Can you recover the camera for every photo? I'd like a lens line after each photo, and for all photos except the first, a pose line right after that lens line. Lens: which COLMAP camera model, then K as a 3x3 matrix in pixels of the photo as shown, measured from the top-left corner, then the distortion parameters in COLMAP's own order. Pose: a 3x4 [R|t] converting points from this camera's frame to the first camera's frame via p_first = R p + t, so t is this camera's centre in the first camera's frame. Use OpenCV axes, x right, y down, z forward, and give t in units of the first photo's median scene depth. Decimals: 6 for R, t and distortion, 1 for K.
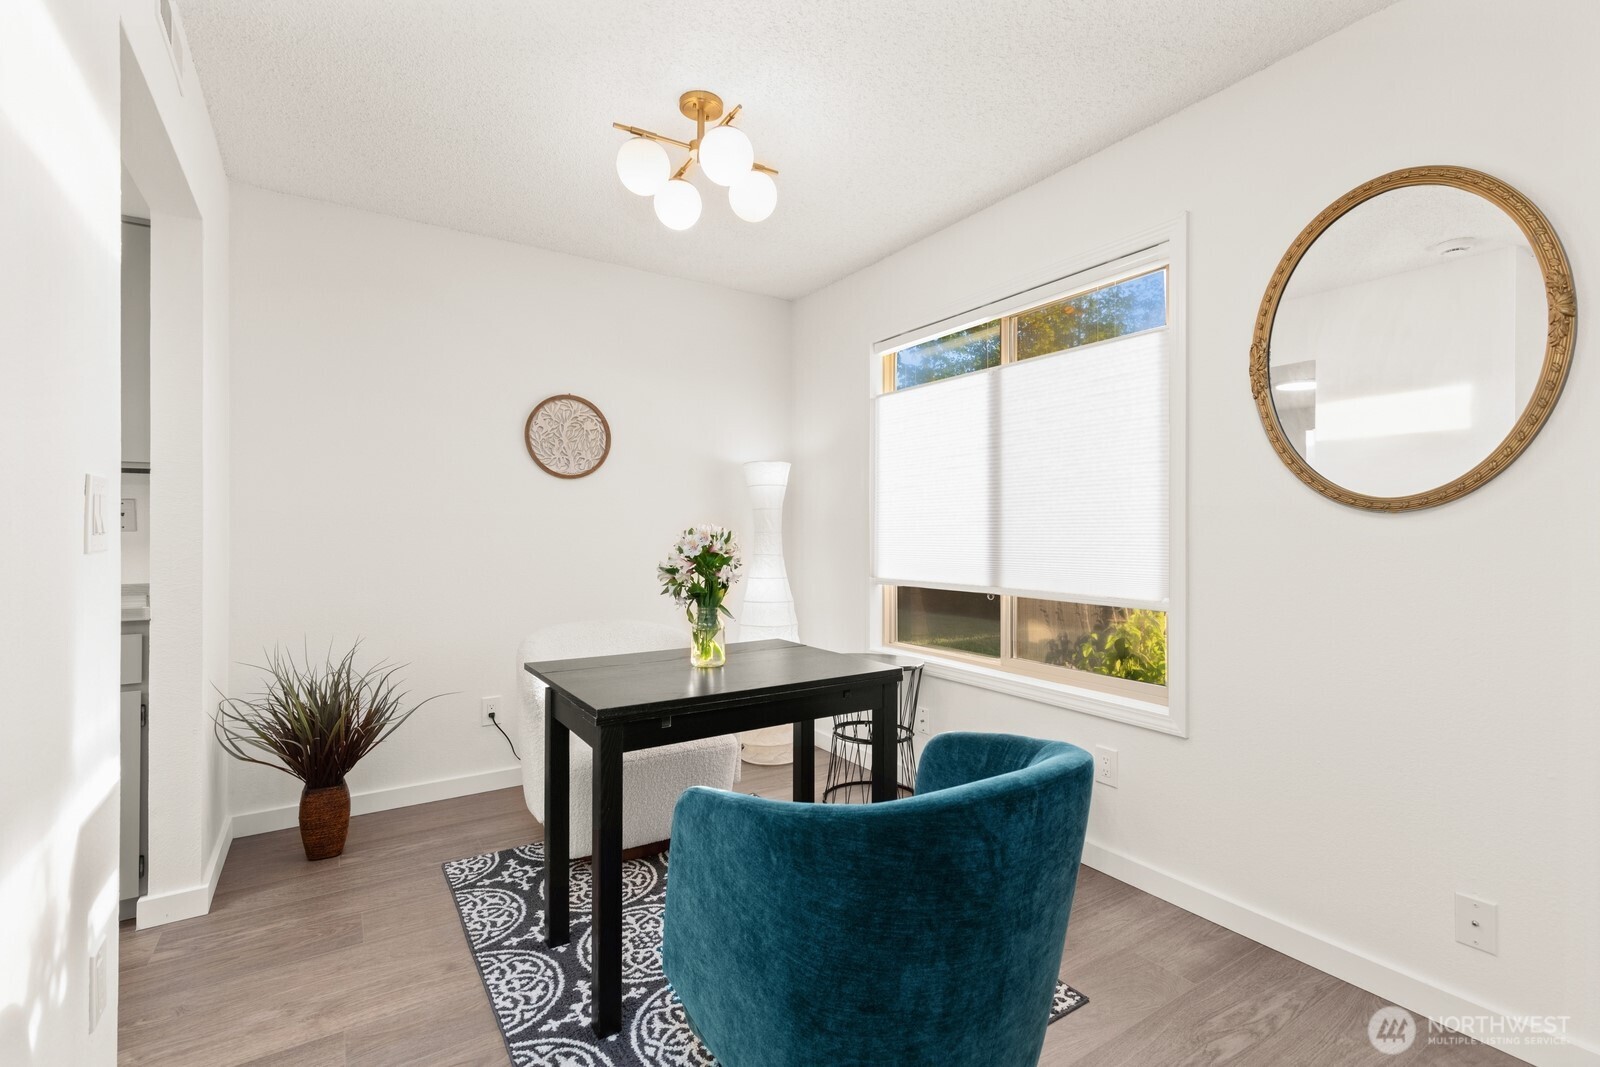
lens RADIAL K [[727.9, 0, 800.3], [0, 727.9, 531.0], [0, 0, 1]] dist [0.012603, -0.000460]
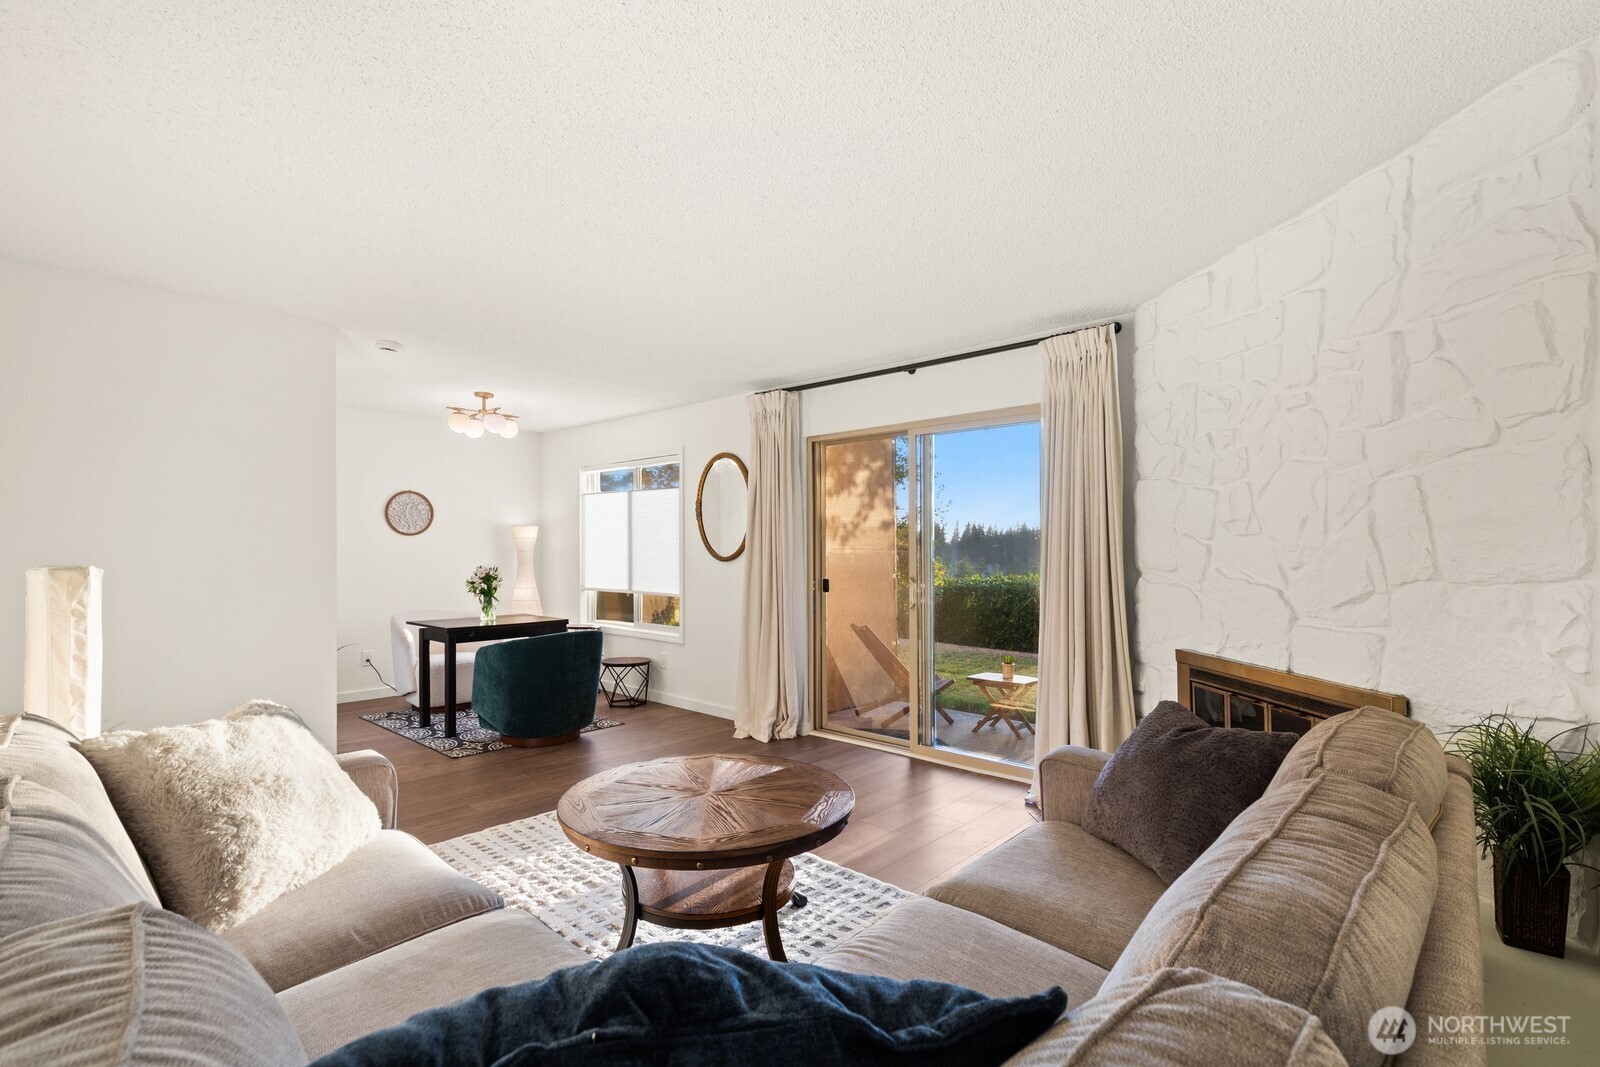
lens RADIAL K [[727.9, 0, 802.1], [0, 727.9, 546.8], [0, 0, 1]] dist [0.012603, -0.000460]
pose [[0.964261, 0.004181, 0.264920, 0.217906], [-0.002482, 0.999974, -0.006747, -0.047722], [-0.264942, 0.005848, 0.964247, -1.496035]]
